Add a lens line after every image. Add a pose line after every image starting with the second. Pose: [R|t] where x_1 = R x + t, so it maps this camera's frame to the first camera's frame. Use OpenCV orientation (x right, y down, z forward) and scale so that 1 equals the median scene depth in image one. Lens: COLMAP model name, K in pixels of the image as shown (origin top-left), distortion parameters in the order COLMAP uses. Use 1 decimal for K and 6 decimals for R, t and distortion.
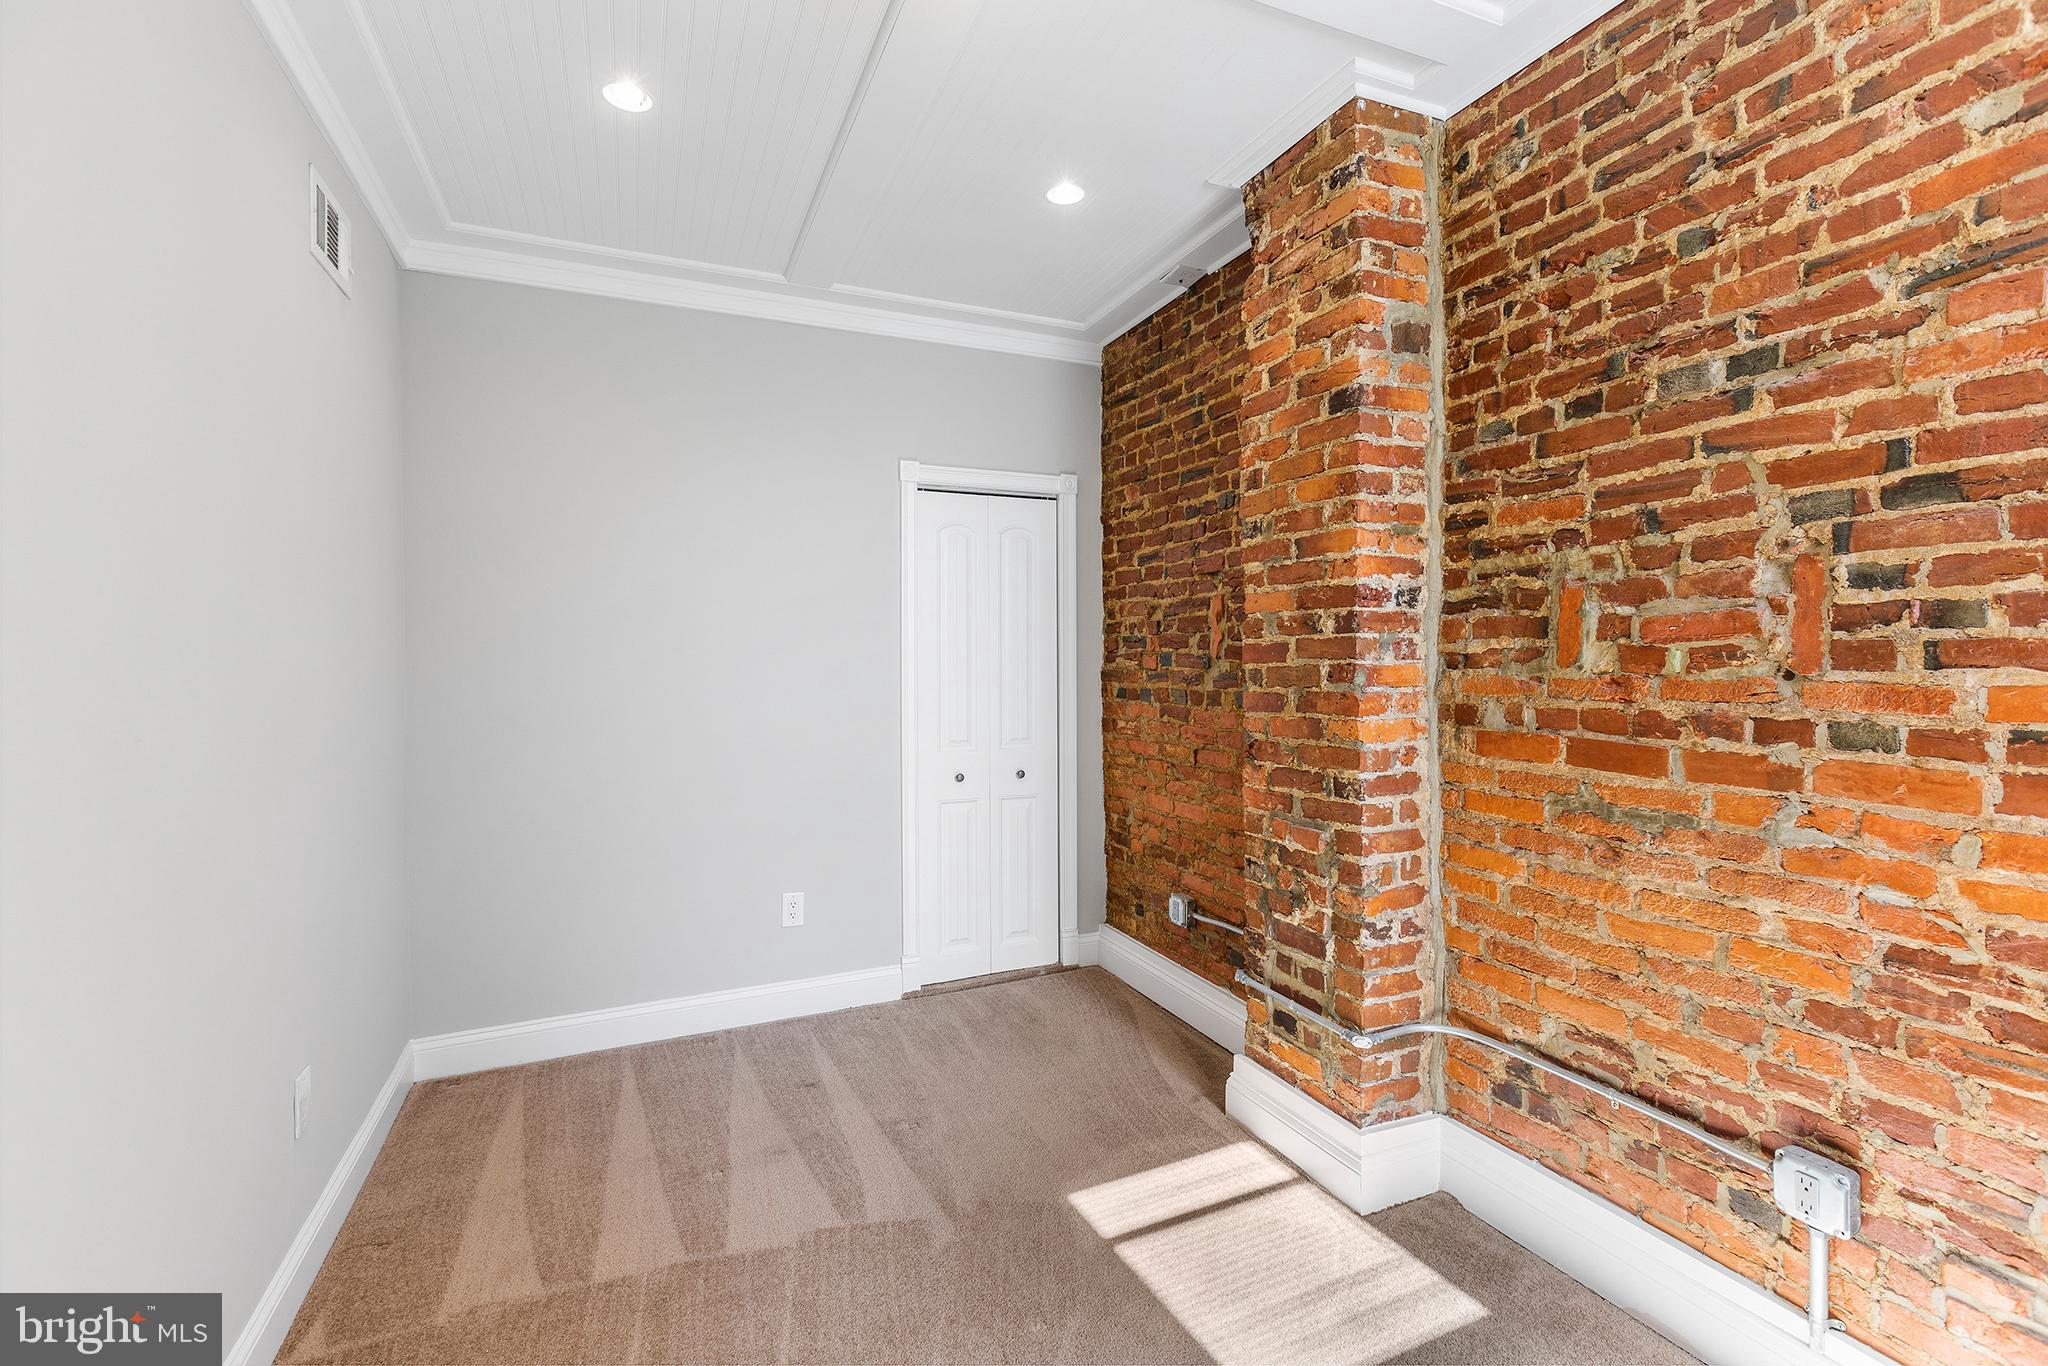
lens RADIAL K [[934.1, 0, 1034.7], [0, 934.1, 671.6], [0, 0, 1]] dist [0.000761, 0.000356]
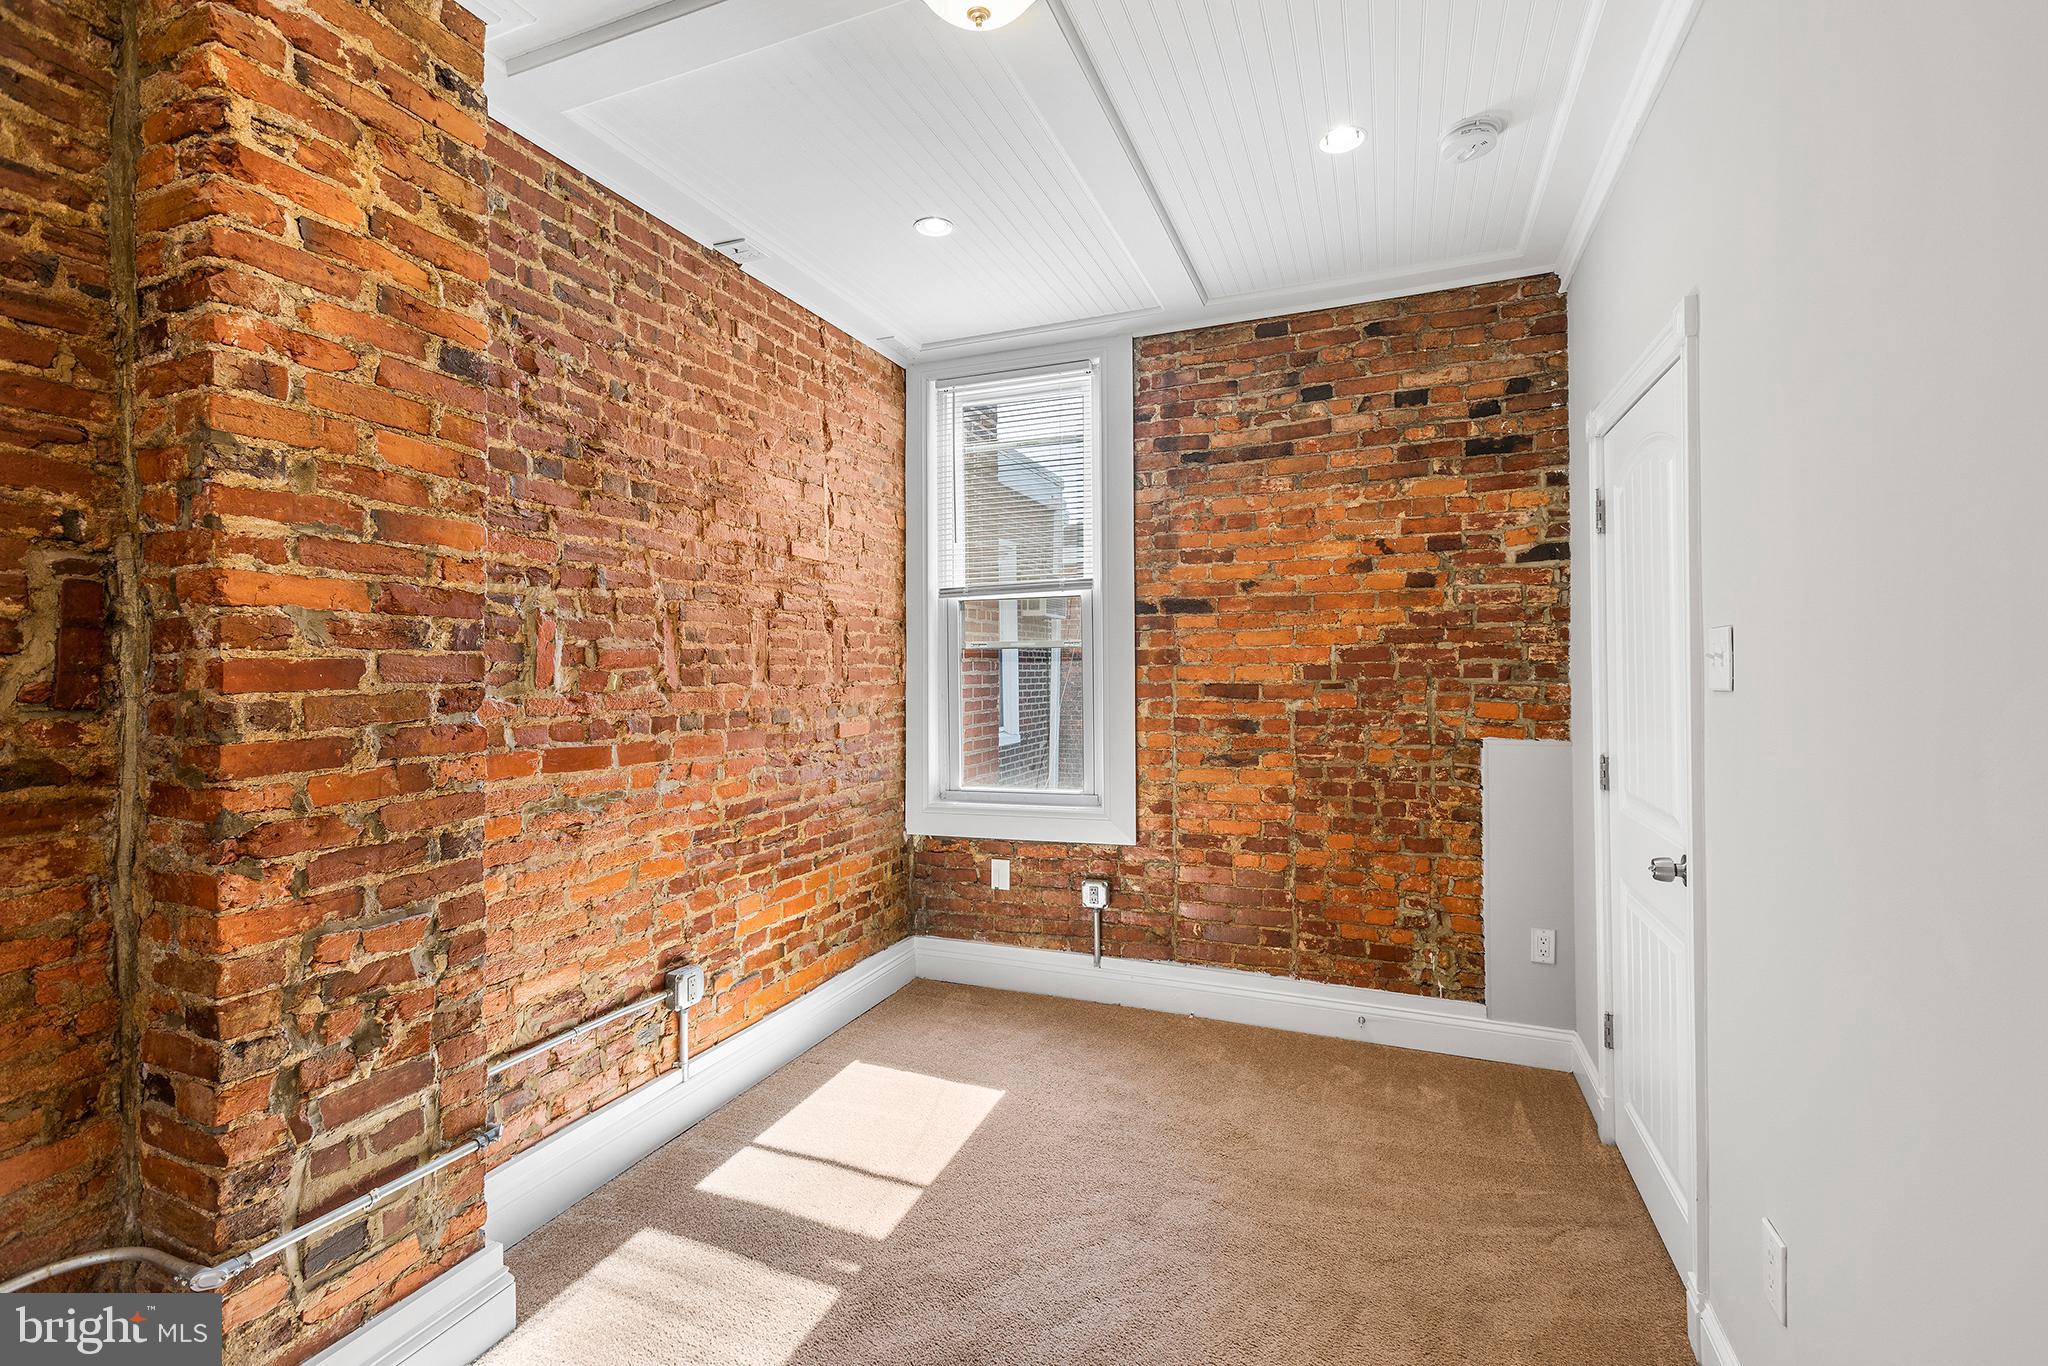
lens RADIAL K [[934.1, 0, 1034.7], [0, 934.1, 671.6], [0, 0, 1]] dist [0.000761, 0.000356]
pose [[-0.715846, 0.012777, 0.698141, -0.639062], [0.023227, 0.999715, 0.005520, -0.017305], [-0.697871, 0.020167, -0.715939, 1.345704]]
